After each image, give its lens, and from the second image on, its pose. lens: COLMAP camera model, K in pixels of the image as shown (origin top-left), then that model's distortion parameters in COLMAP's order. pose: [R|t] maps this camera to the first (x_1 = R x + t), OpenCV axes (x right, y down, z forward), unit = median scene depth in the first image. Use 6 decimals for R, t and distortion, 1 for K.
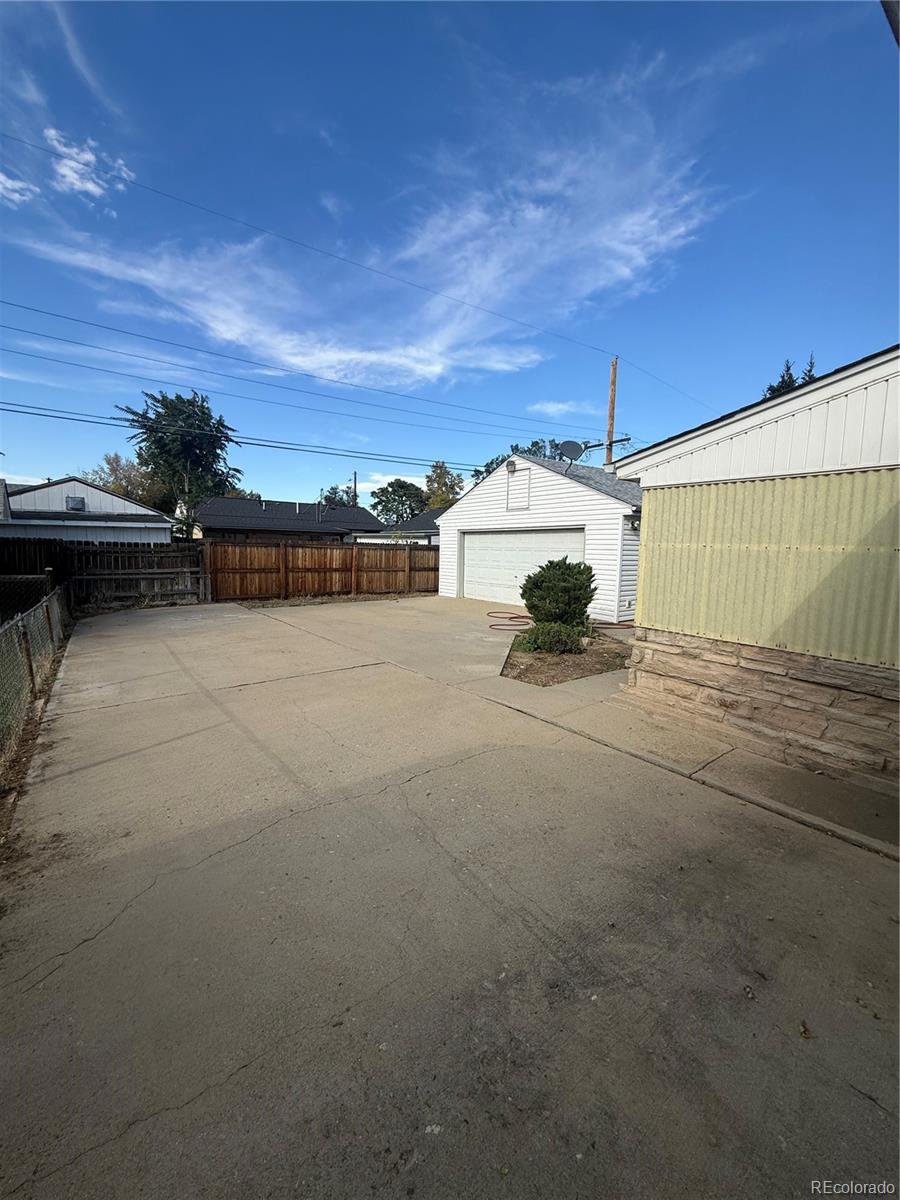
lens RADIAL K [[467.0, 0, 436.2], [0, 467.0, 598.9], [0, 0, 1]] dist [0.000212, 0.000105]
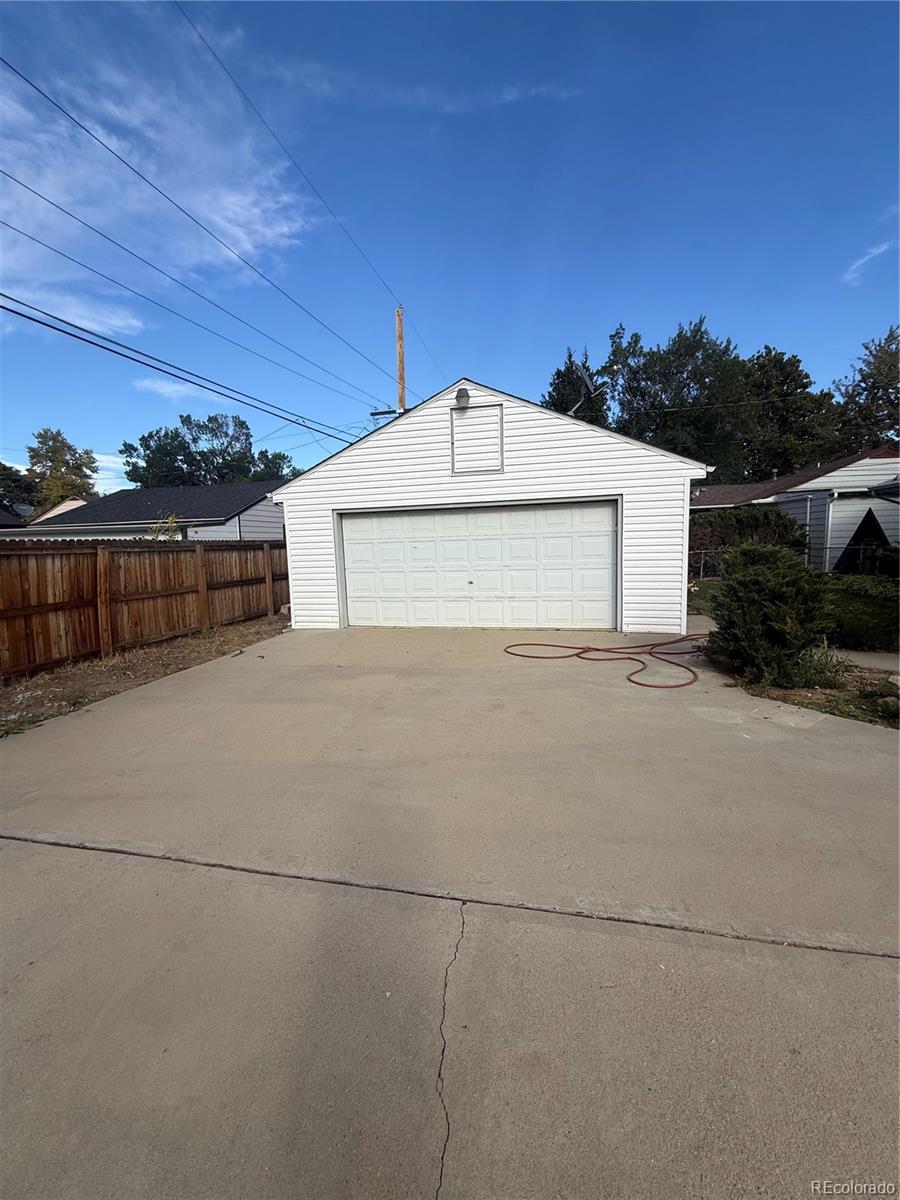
lens RADIAL K [[483.4, 0, 450.0], [0, 483.4, 600.0], [0, 0, 1]] dist [-0.001027, 0.000276]
pose [[0.754548, -0.117430, 0.645653, -0.215045], [0.113693, 0.992374, 0.047623, -0.046181], [-0.646322, 0.037472, 0.762144, 0.420613]]
